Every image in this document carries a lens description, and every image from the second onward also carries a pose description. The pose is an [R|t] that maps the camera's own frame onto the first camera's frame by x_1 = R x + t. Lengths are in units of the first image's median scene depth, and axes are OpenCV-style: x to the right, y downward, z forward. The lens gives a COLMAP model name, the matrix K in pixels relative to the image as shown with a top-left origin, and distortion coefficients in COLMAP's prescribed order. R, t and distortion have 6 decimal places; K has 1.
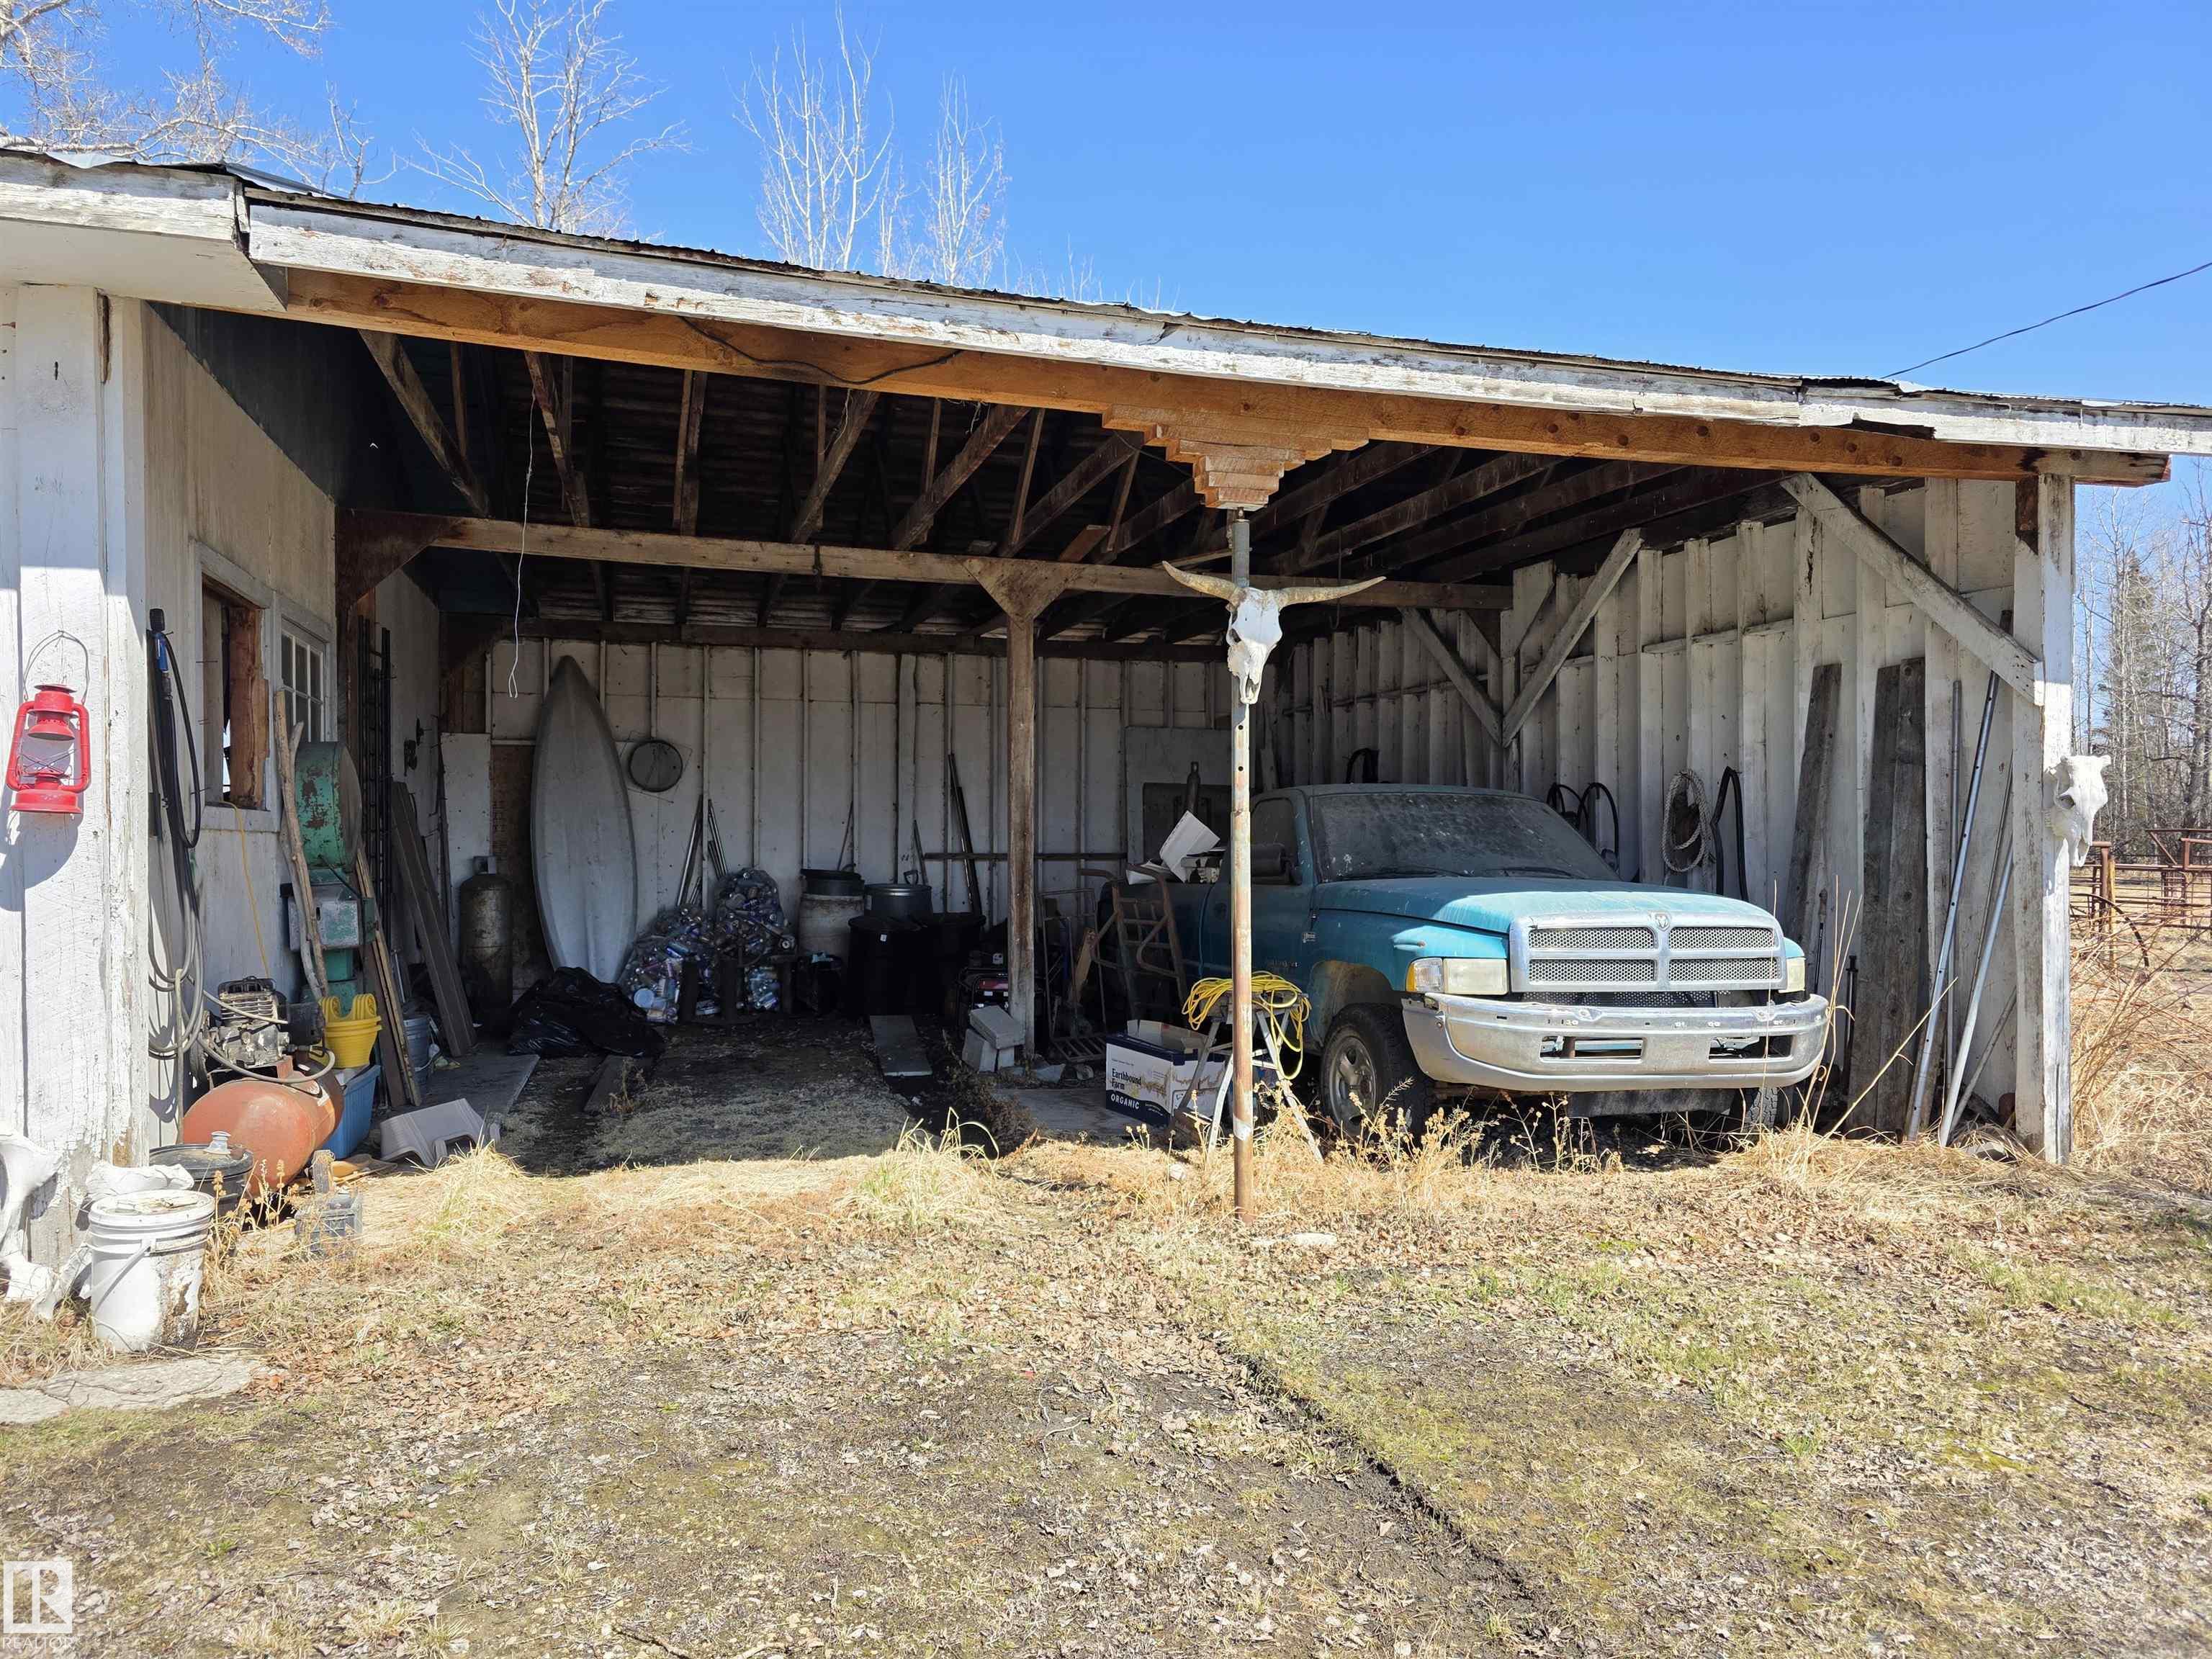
lens RADIAL K [[1495.7, 0, 1105.9], [0, 1495.7, 834.1], [0, 0, 1]] dist [0.007353, -0.011362]
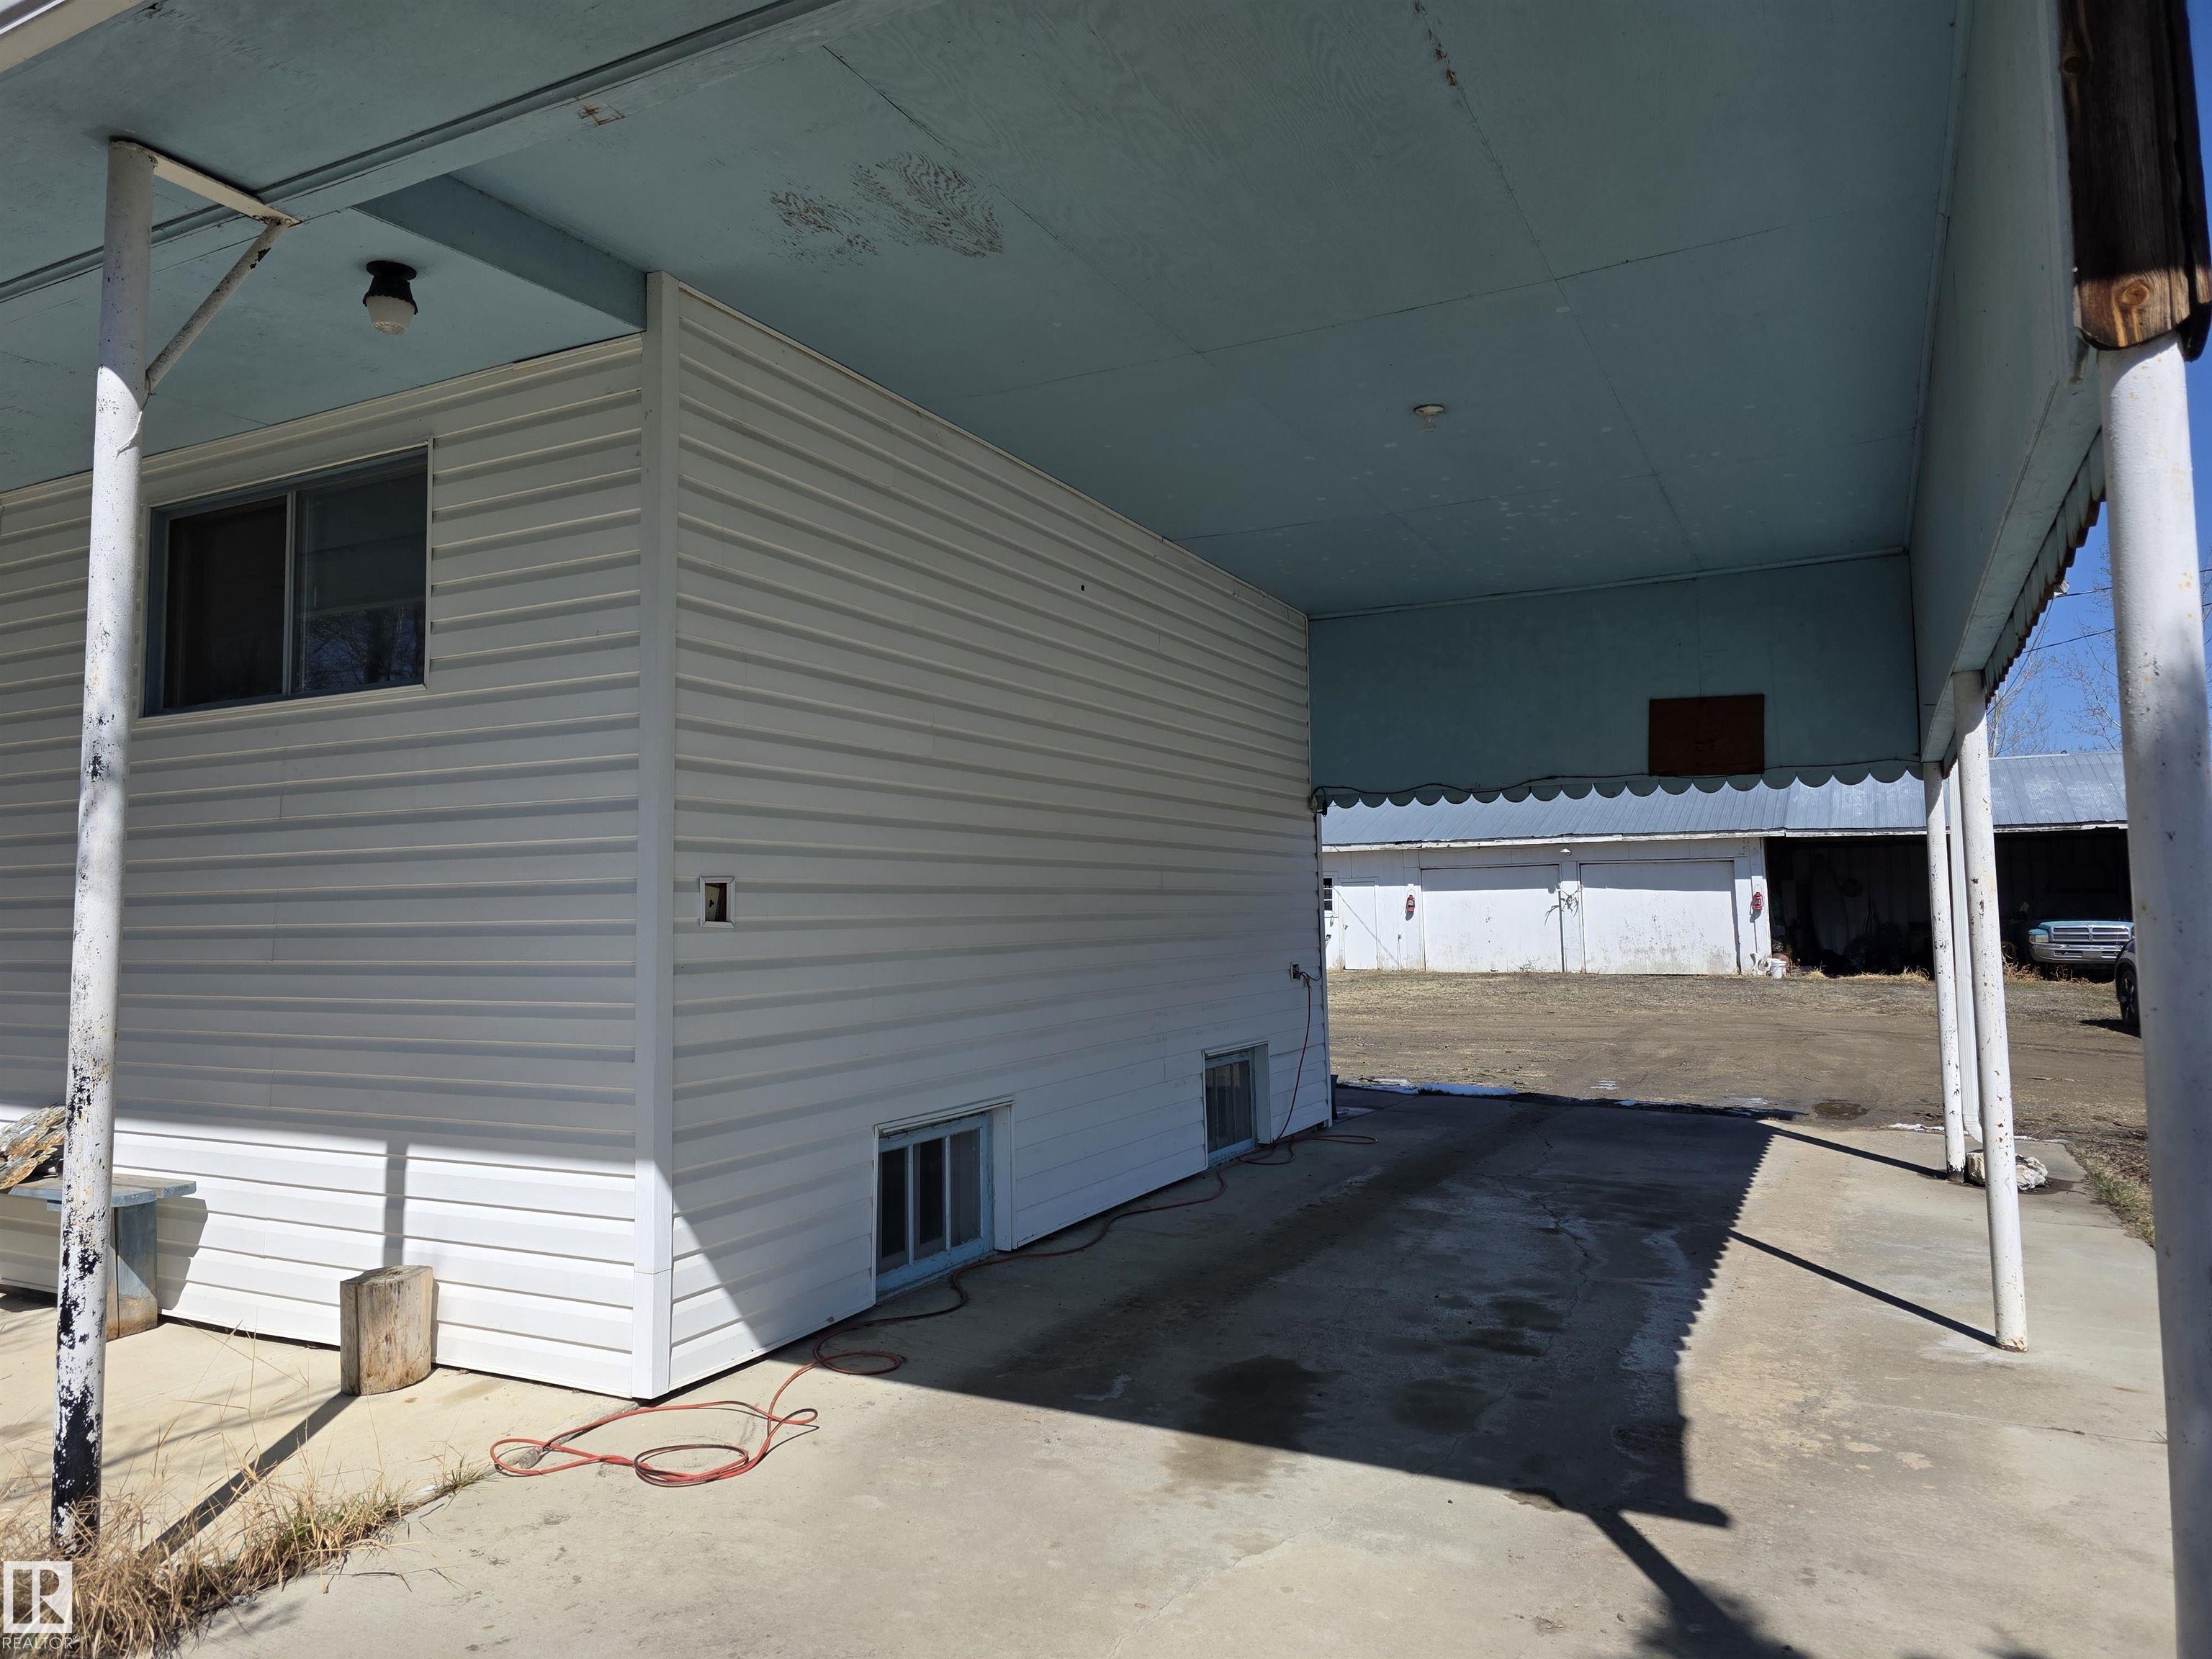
lens RADIAL K [[1495.7, 0, 1105.4], [0, 1495.7, 821.8], [0, 0, 1]] dist [0.007353, -0.011362]
pose [[0.723303, -0.058267, -0.688068, 0.691869], [0.013202, 0.997418, -0.070585, 0.014334], [0.690404, 0.041971, 0.722205, -2.218655]]
